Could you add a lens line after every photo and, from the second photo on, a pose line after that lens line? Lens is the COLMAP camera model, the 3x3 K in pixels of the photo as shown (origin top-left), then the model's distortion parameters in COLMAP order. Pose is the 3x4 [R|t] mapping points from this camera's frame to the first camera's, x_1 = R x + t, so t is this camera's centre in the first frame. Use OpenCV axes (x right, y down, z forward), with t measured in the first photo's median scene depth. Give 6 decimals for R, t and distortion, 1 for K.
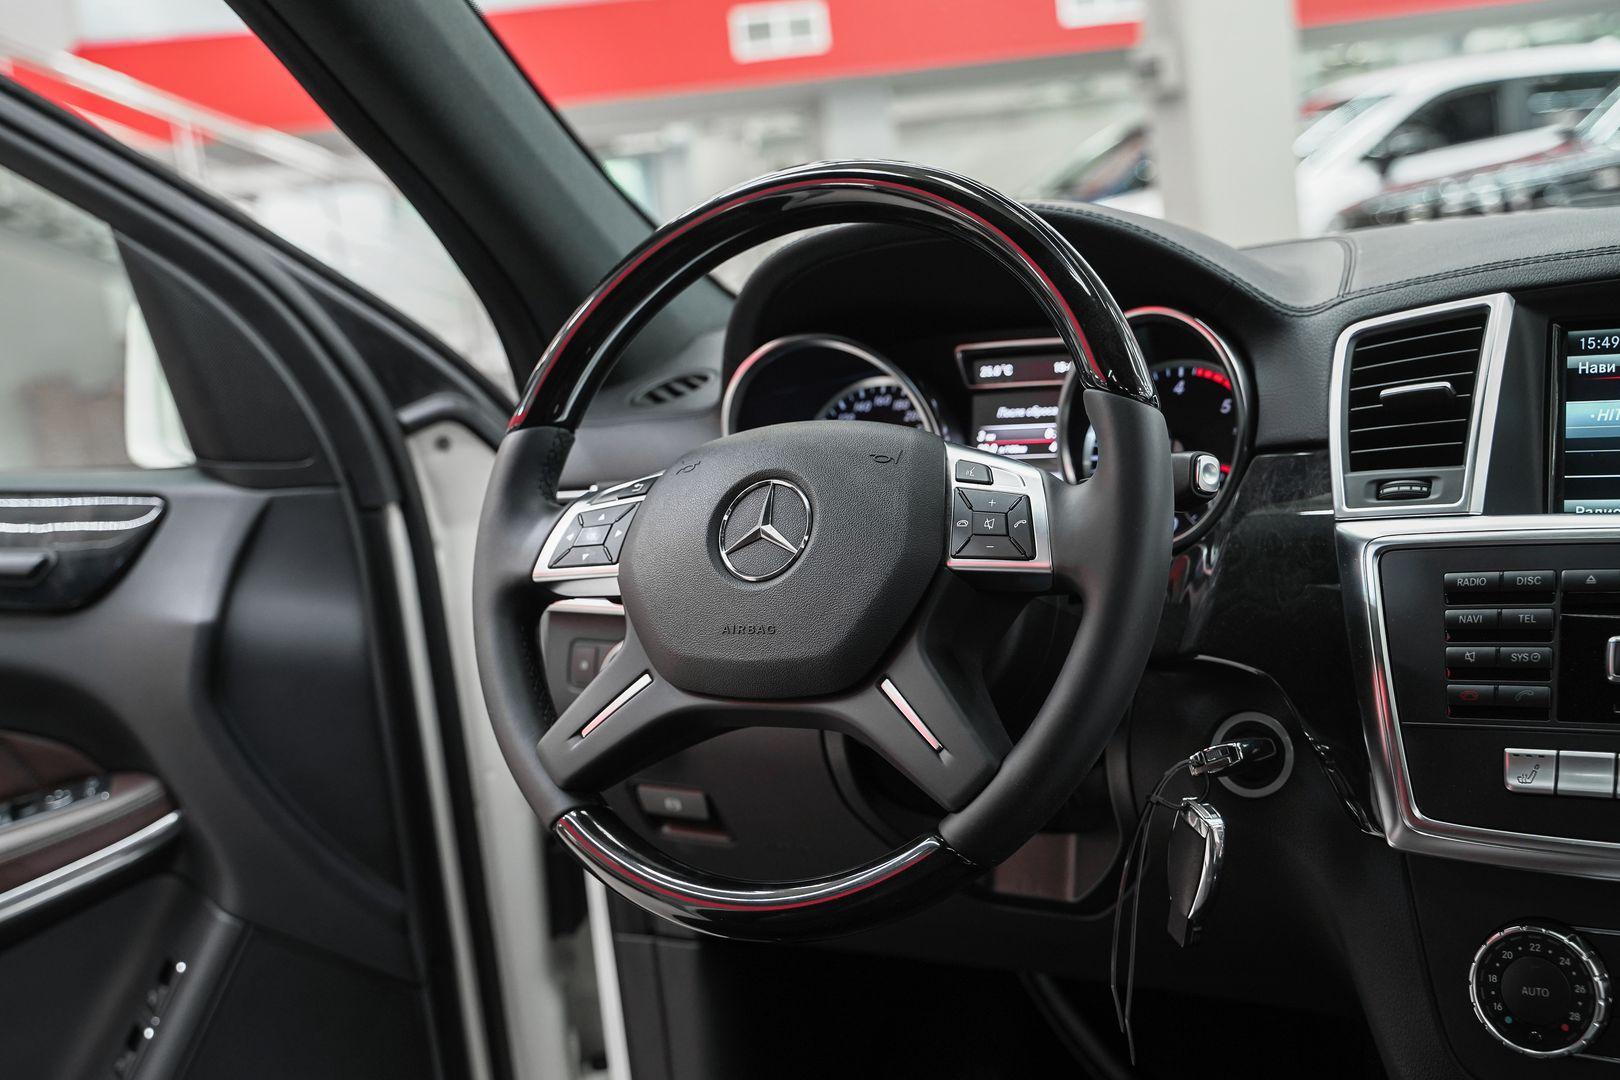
lens RADIAL K [[2014.1, 0, 762.0], [0, 2014.1, 539.4], [0, 0, 1]] dist [0.022836, 0.060607]
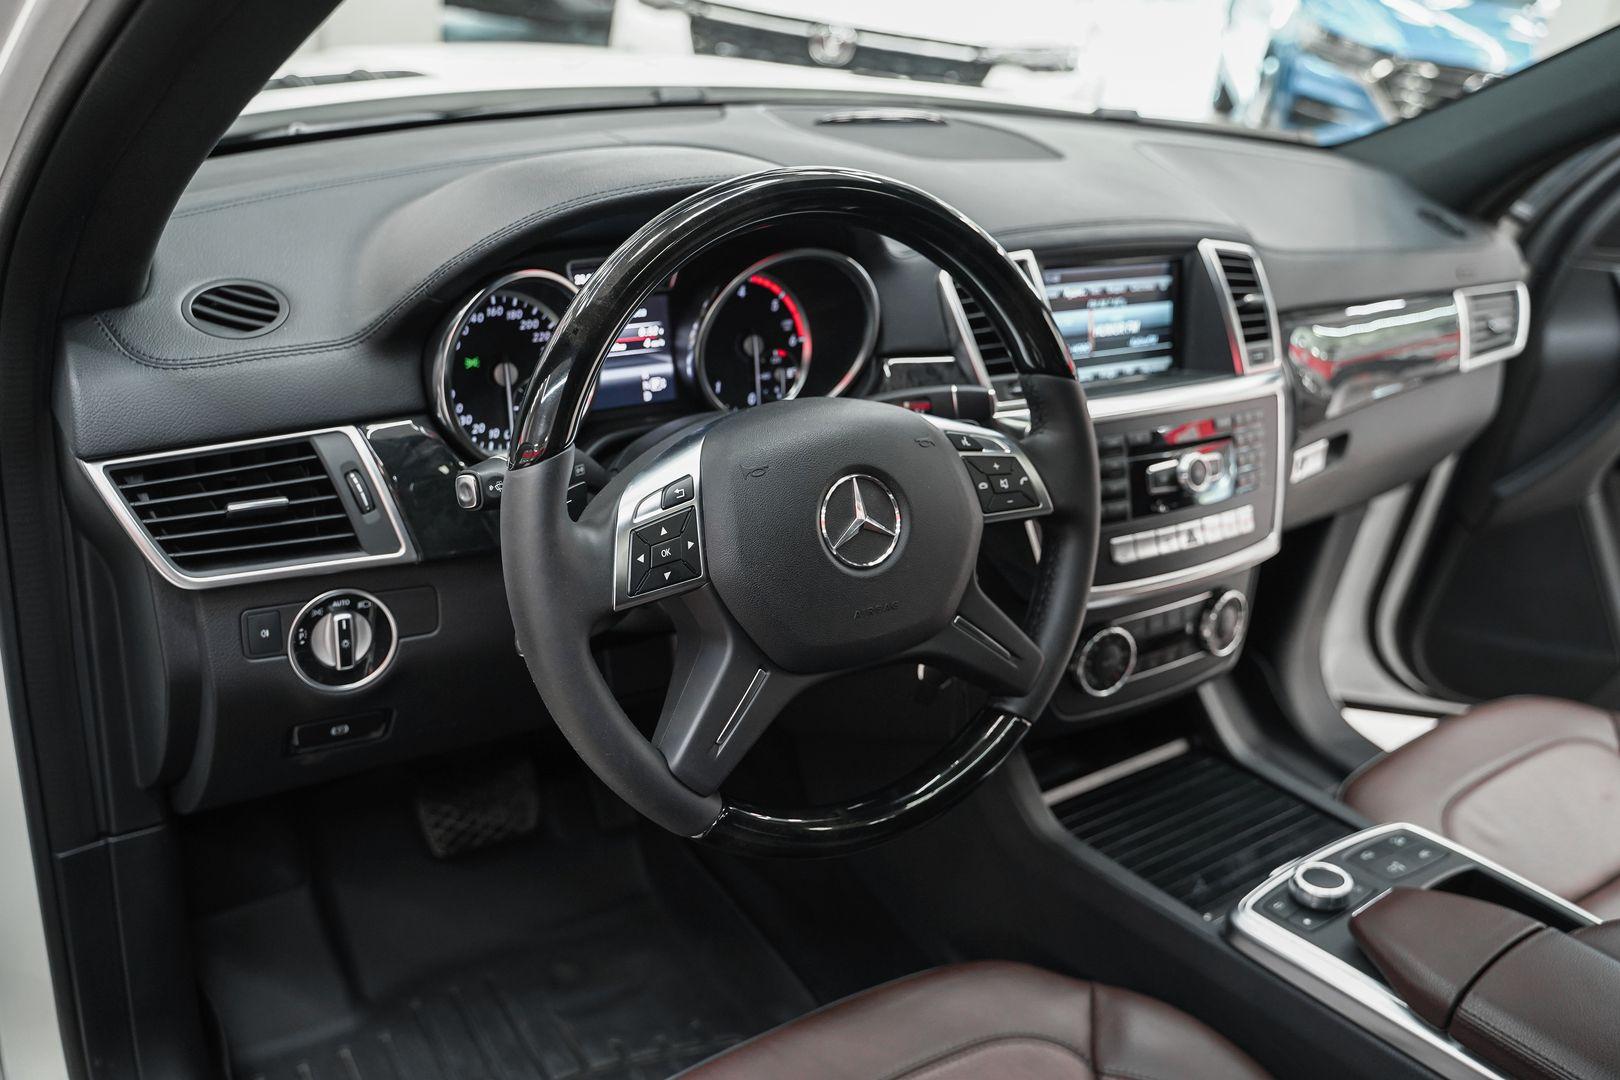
lens RADIAL K [[1339.4, 0, 809.2], [0, 1339.4, 523.8], [0, 0, 1]] dist [-0.112439, 0.091646]
pose [[0.389614, -0.271416, 0.880076, -0.674006], [-0.020850, 0.952744, 0.303057, -0.229993], [-0.920742, -0.136425, 0.365543, 0.749327]]
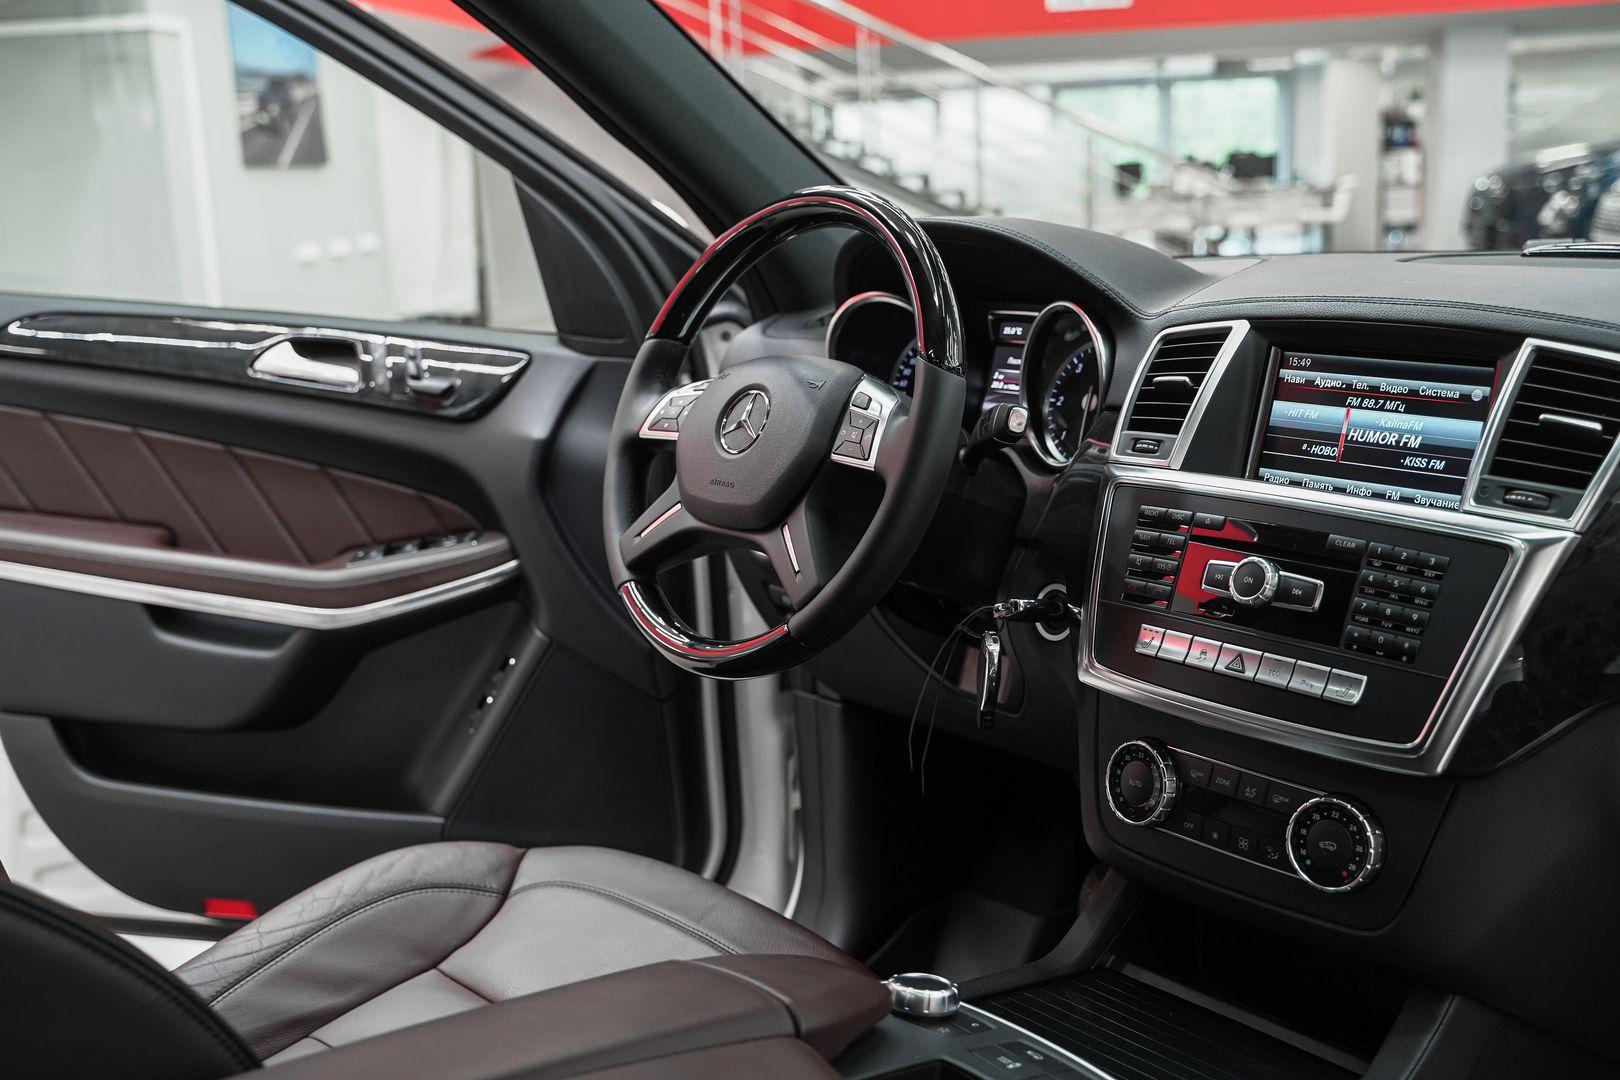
lens RADIAL K [[1776.5, 0, 797.5], [0, 1776.5, 523.4], [0, 0, 1]] dist [-0.016402, 0.046558]
pose [[0.942796, 0.137259, -0.303801, 0.471044], [-0.115653, 0.989375, 0.088095, -0.053088], [0.312665, -0.047920, 0.948654, -0.306253]]
